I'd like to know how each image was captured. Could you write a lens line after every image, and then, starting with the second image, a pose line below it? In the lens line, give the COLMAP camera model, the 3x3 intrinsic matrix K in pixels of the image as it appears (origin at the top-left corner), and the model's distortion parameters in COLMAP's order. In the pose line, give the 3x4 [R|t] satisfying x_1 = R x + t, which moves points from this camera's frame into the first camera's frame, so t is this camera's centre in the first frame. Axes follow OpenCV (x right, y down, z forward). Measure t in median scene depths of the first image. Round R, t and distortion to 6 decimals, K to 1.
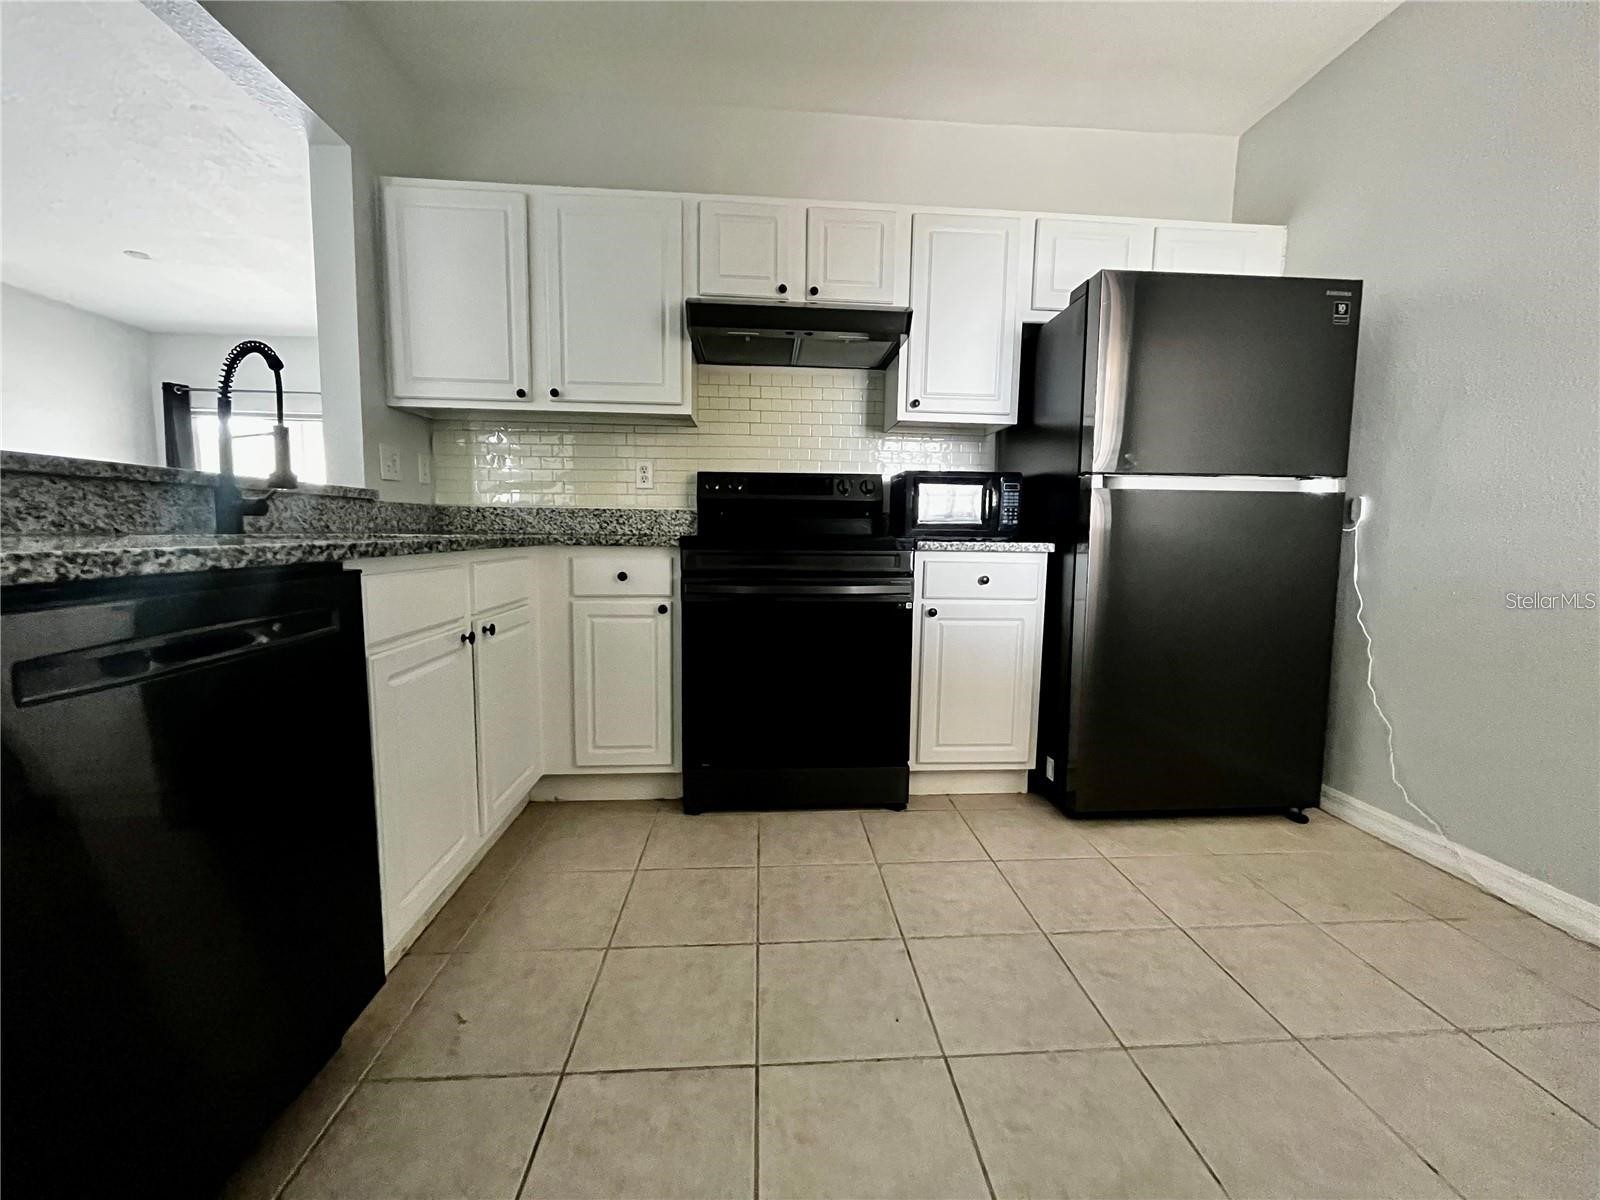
lens RADIAL K [[646.1, 0, 802.8], [0, 646.1, 599.5], [0, 0, 1]] dist [-0.001259, 0.000318]
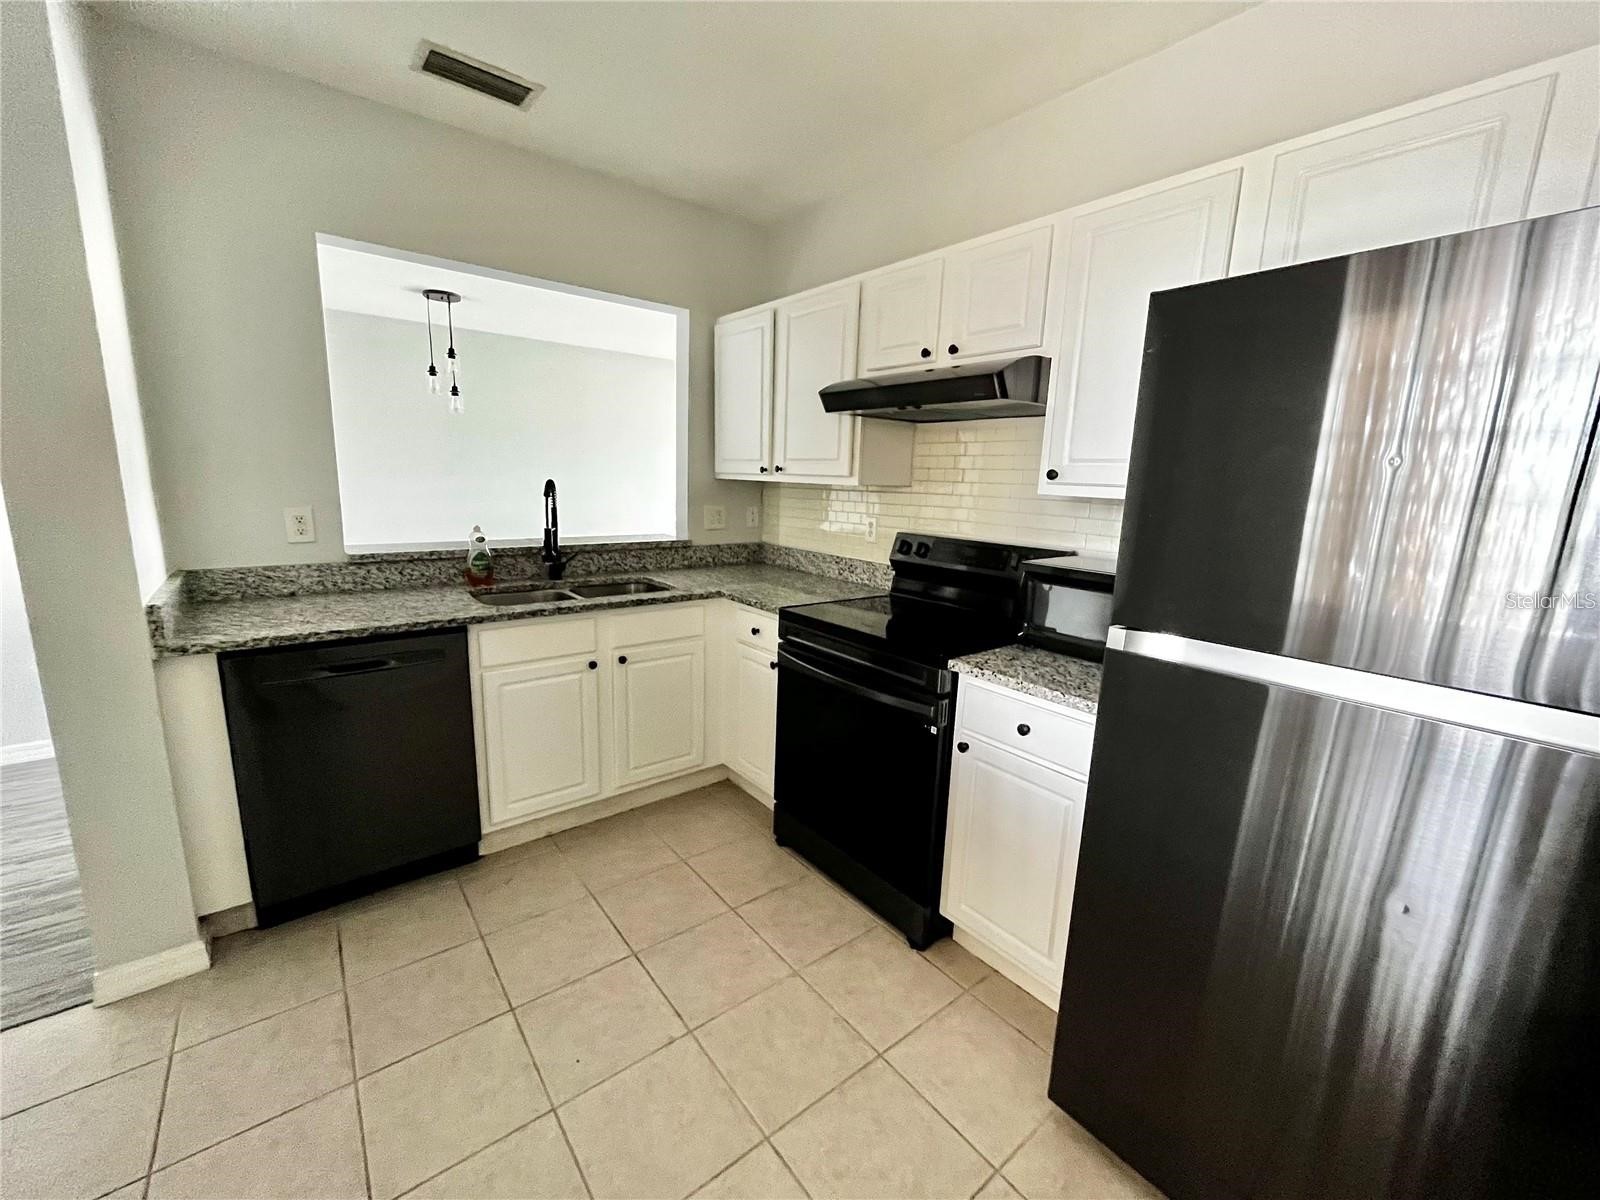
lens RADIAL K [[646.1, 0, 802.8], [0, 646.1, 599.5], [0, 0, 1]] dist [-0.001259, 0.000318]
pose [[0.567531, 0.160374, -0.807582, 0.703646], [-0.110163, 0.986818, 0.118550, -0.235183], [0.815949, 0.021685, 0.577717, 0.350990]]
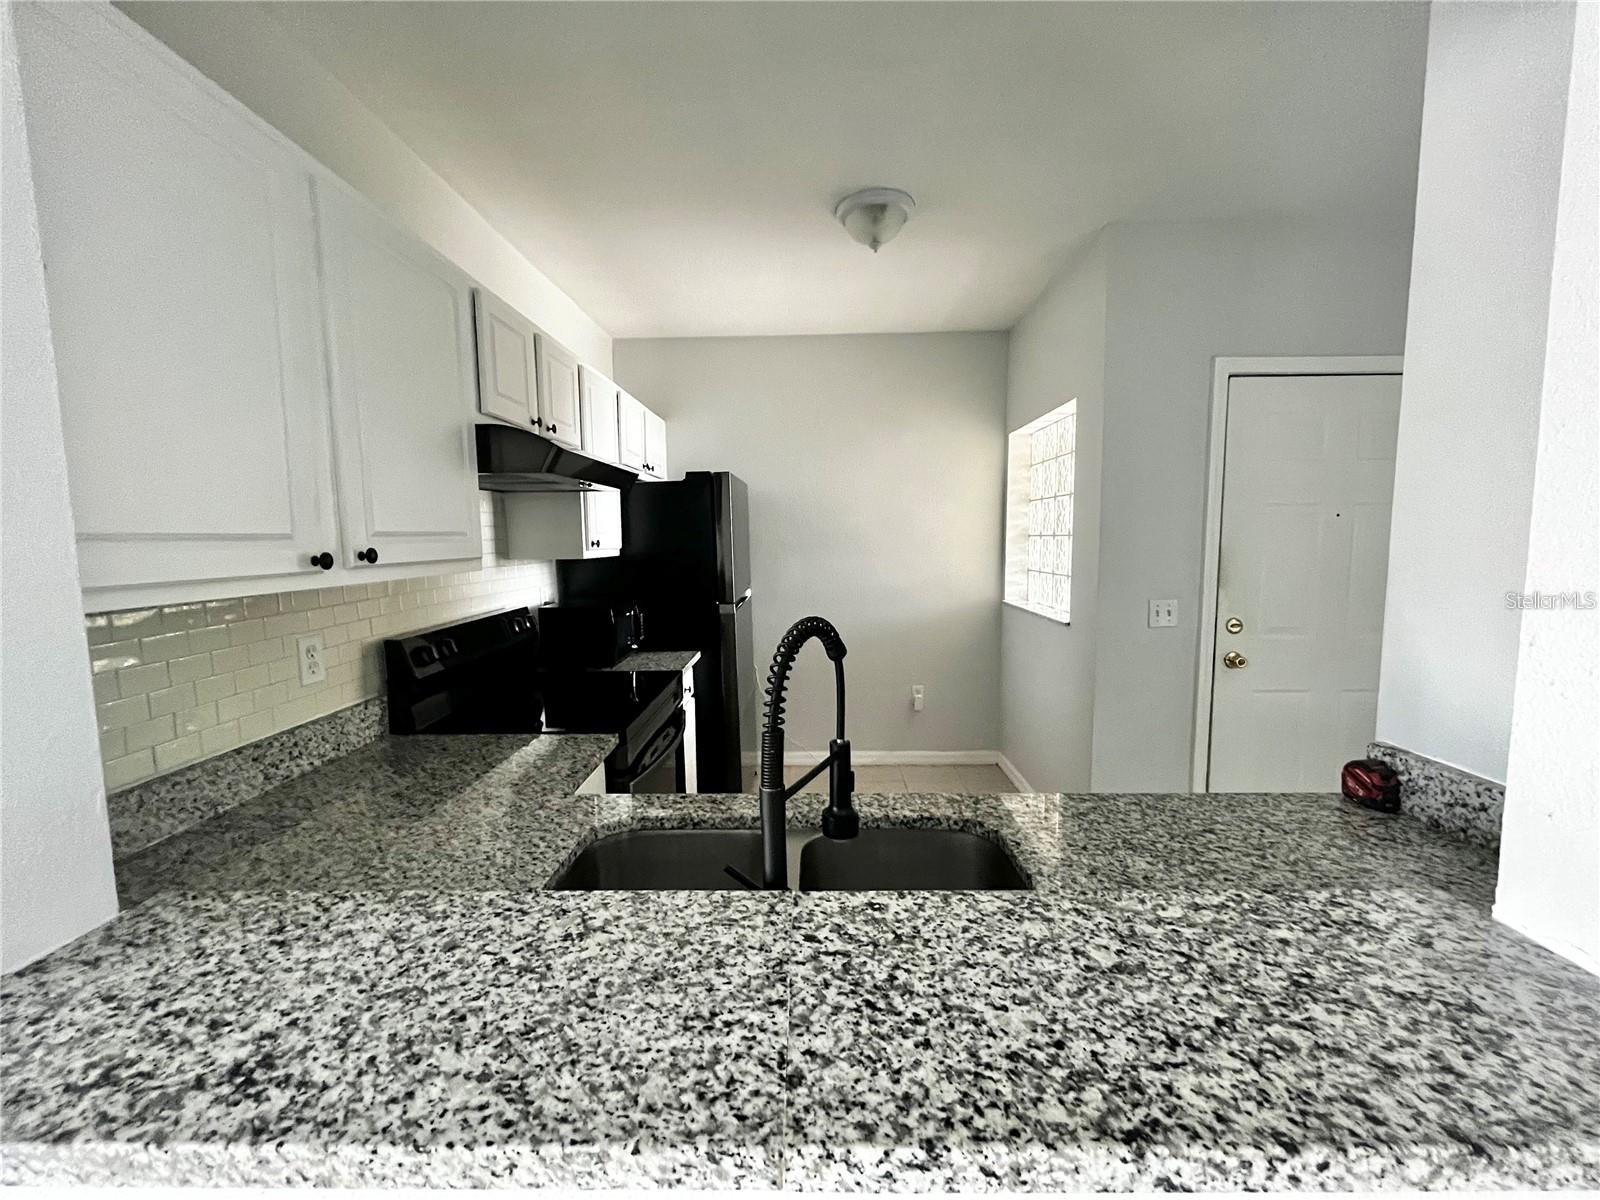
lens RADIAL K [[646.1, 0, 802.8], [0, 646.1, 599.5], [0, 0, 1]] dist [-0.001259, 0.000318]
pose [[0.094489, -0.115748, 0.988774, -0.925696], [0.114652, 0.987874, 0.104686, -0.311380], [-0.988902, 0.103473, 0.106614, 0.616609]]
